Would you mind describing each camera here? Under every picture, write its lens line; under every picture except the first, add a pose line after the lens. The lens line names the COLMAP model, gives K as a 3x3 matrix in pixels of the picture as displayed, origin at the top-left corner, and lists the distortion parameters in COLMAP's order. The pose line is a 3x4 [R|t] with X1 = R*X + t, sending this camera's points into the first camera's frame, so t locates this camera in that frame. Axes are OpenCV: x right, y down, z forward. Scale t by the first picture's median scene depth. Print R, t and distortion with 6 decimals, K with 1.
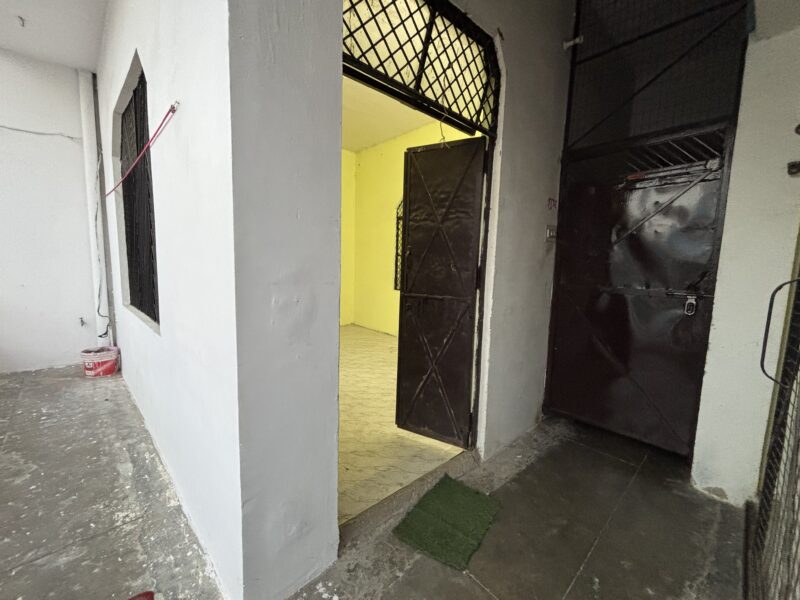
lens RADIAL K [[321.9, 0, 400.2], [0, 321.9, 298.6], [0, 0, 1]] dist [-0.000467, 0.000079]
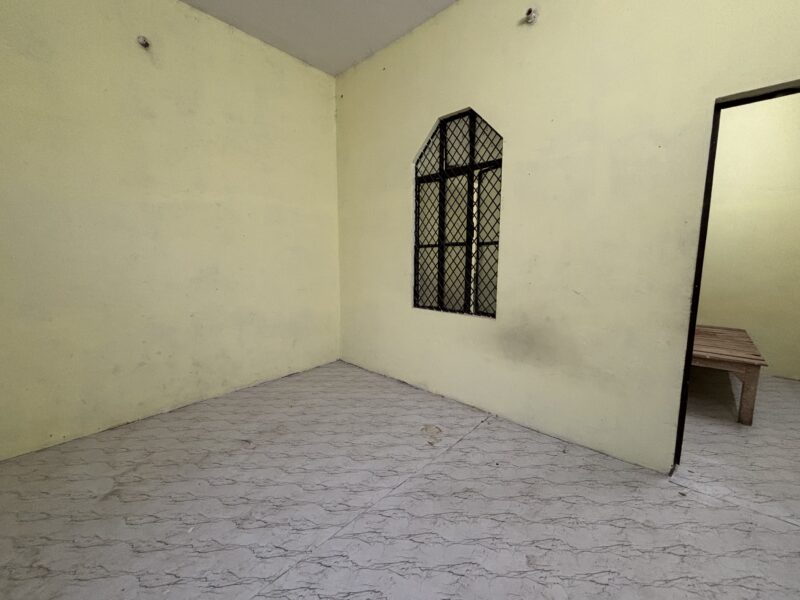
lens RADIAL K [[321.9, 0, 398.8], [0, 321.9, 300.6], [0, 0, 1]] dist [-0.000467, 0.000079]
pose [[0.996825, -0.034231, 0.071895, -0.087559], [0.033048, 0.999299, 0.017579, -0.051094], [-0.072446, -0.015147, 0.997257, 0.439550]]
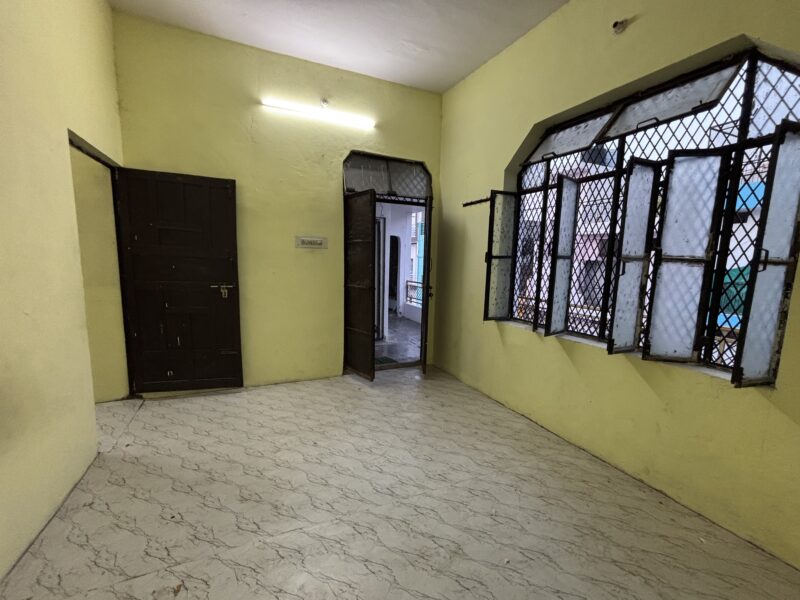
lens RADIAL K [[321.9, 0, 400.2], [0, 321.9, 301.4], [0, 0, 1]] dist [-0.000467, 0.000079]
pose [[-0.944788, -0.091680, 0.314595, -0.241882], [-0.014539, 0.970846, 0.239262, -0.131913], [-0.327359, 0.221478, -0.918577, 0.983415]]
